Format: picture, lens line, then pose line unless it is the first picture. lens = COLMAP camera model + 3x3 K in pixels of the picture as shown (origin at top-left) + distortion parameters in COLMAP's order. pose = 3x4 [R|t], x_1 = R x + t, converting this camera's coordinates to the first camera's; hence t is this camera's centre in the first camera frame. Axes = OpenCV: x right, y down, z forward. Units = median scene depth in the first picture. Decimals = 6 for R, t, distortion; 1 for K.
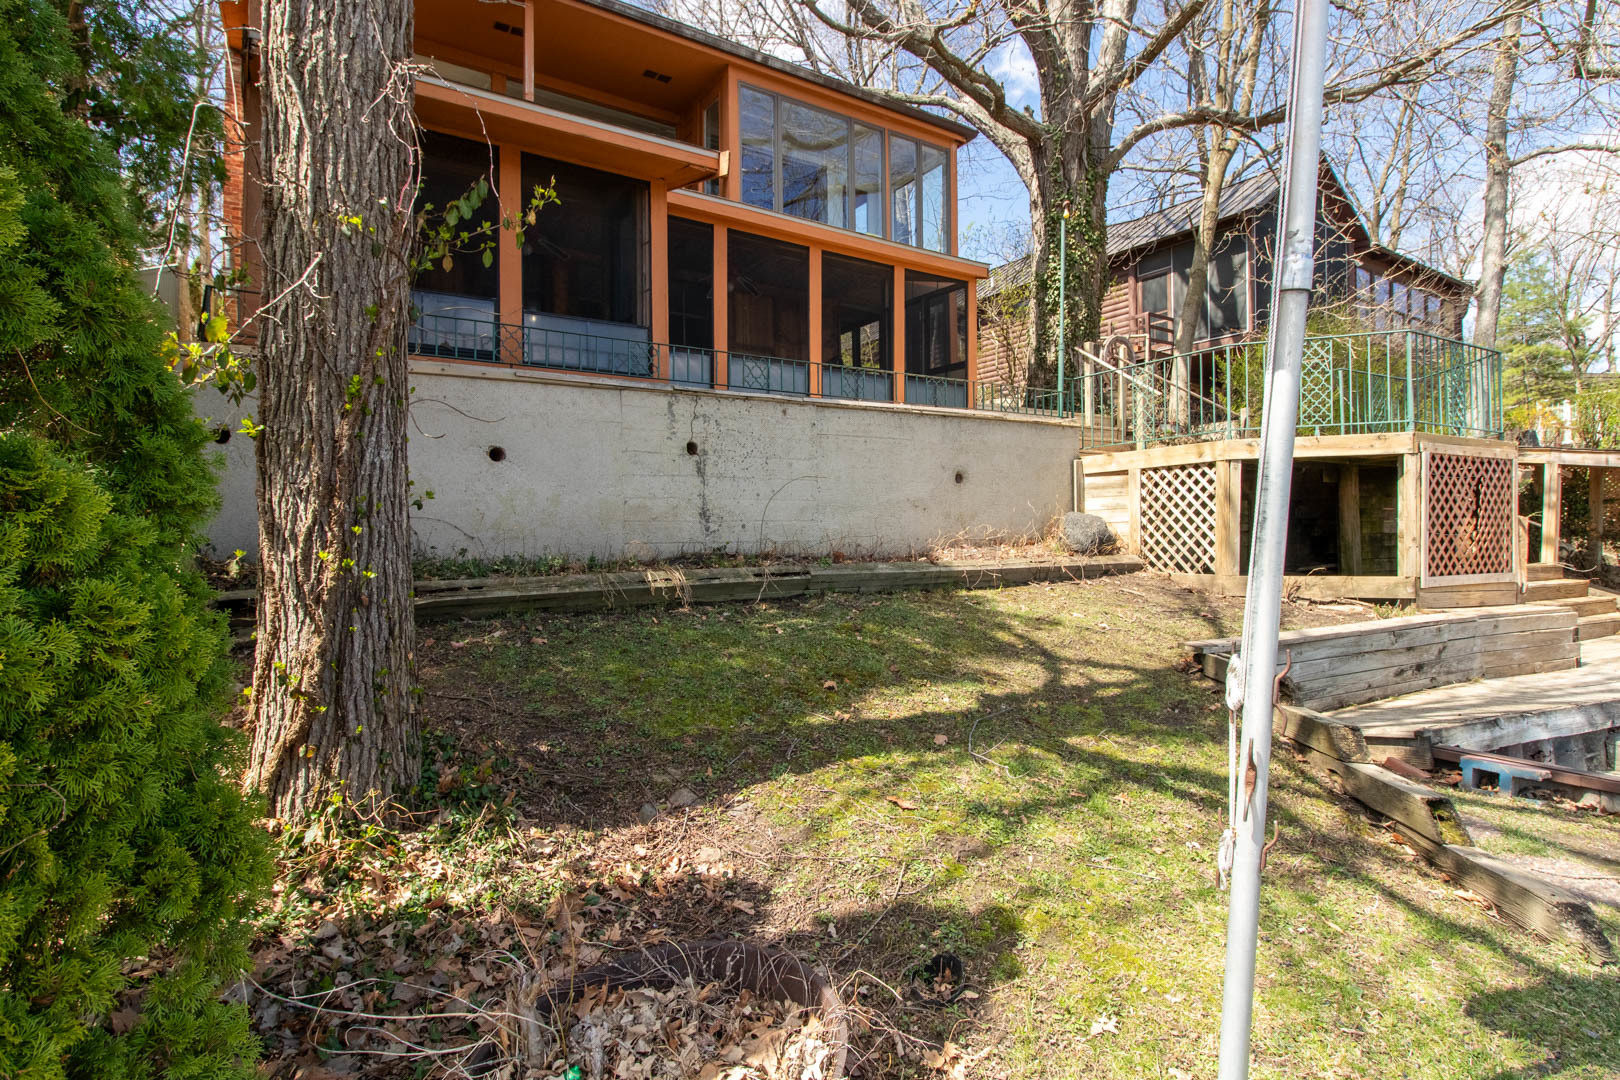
lens RADIAL K [[826.5, 0, 835.8], [0, 826.5, 543.1], [0, 0, 1]] dist [0.001755, -0.001302]
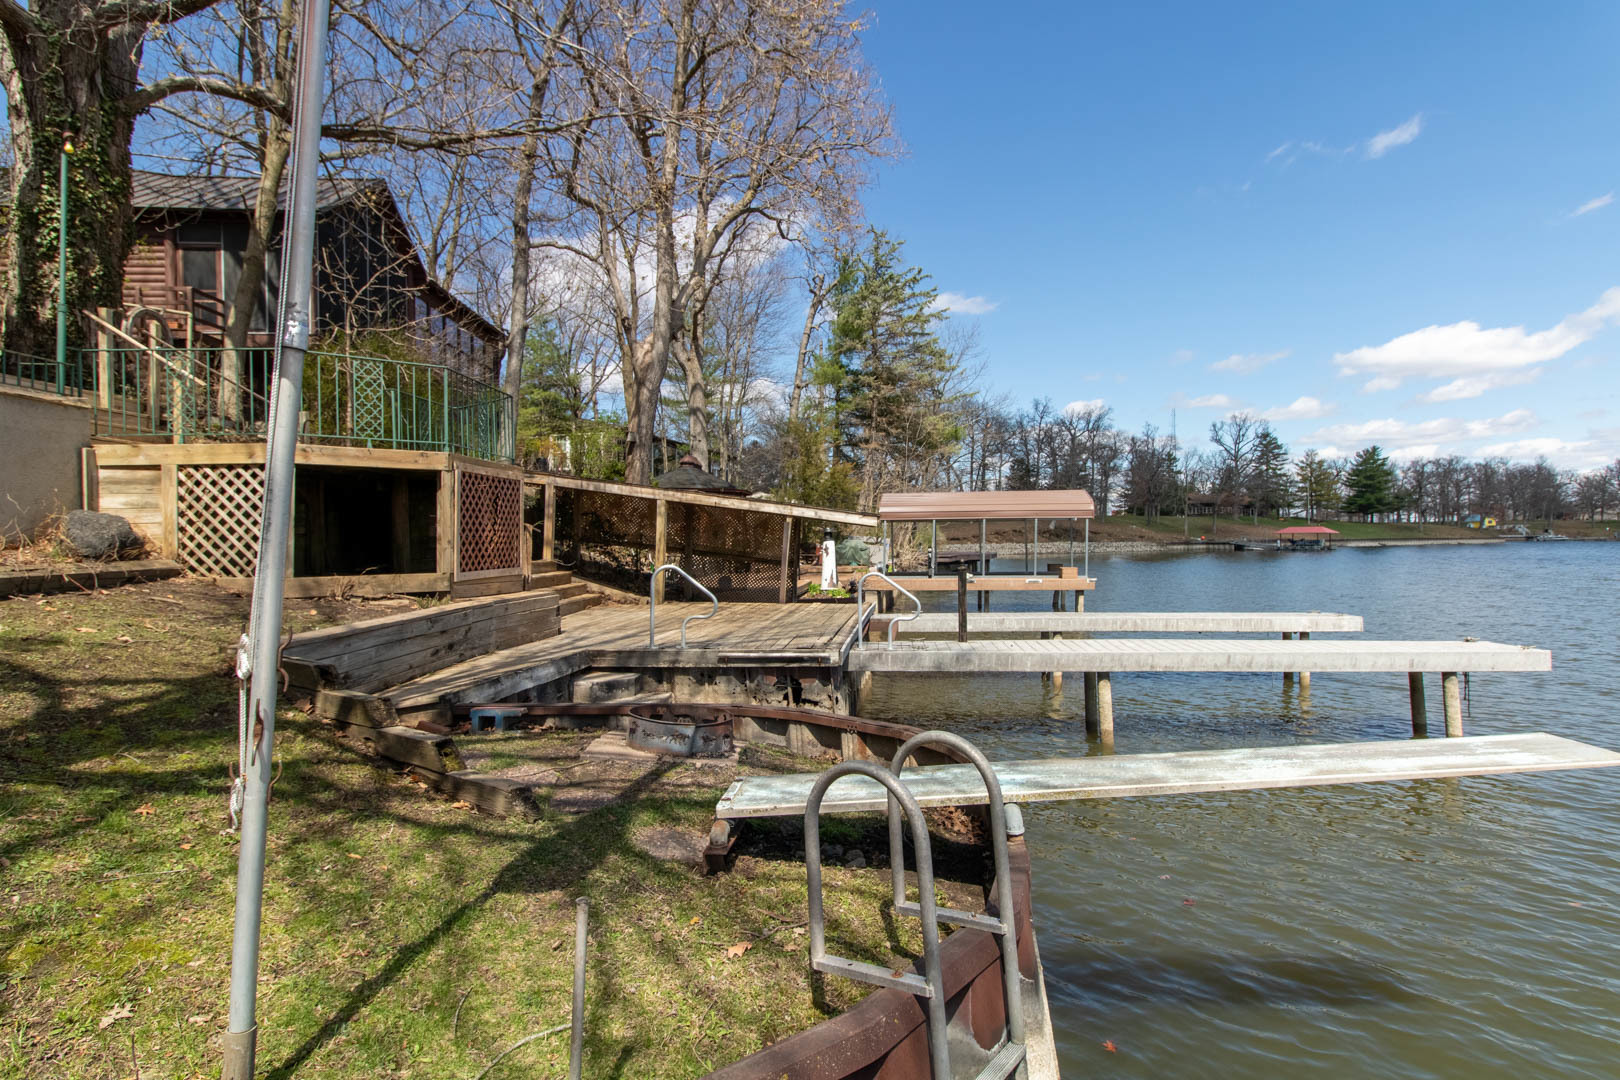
lens RADIAL K [[826.5, 0, 835.8], [0, 826.5, 543.1], [0, 0, 1]] dist [0.001755, -0.001302]
pose [[0.526559, -0.002686, 0.850134, -0.024977], [0.006304, 0.999980, -0.000745, 0.001624], [-0.850115, 0.005751, 0.526566, -0.099495]]
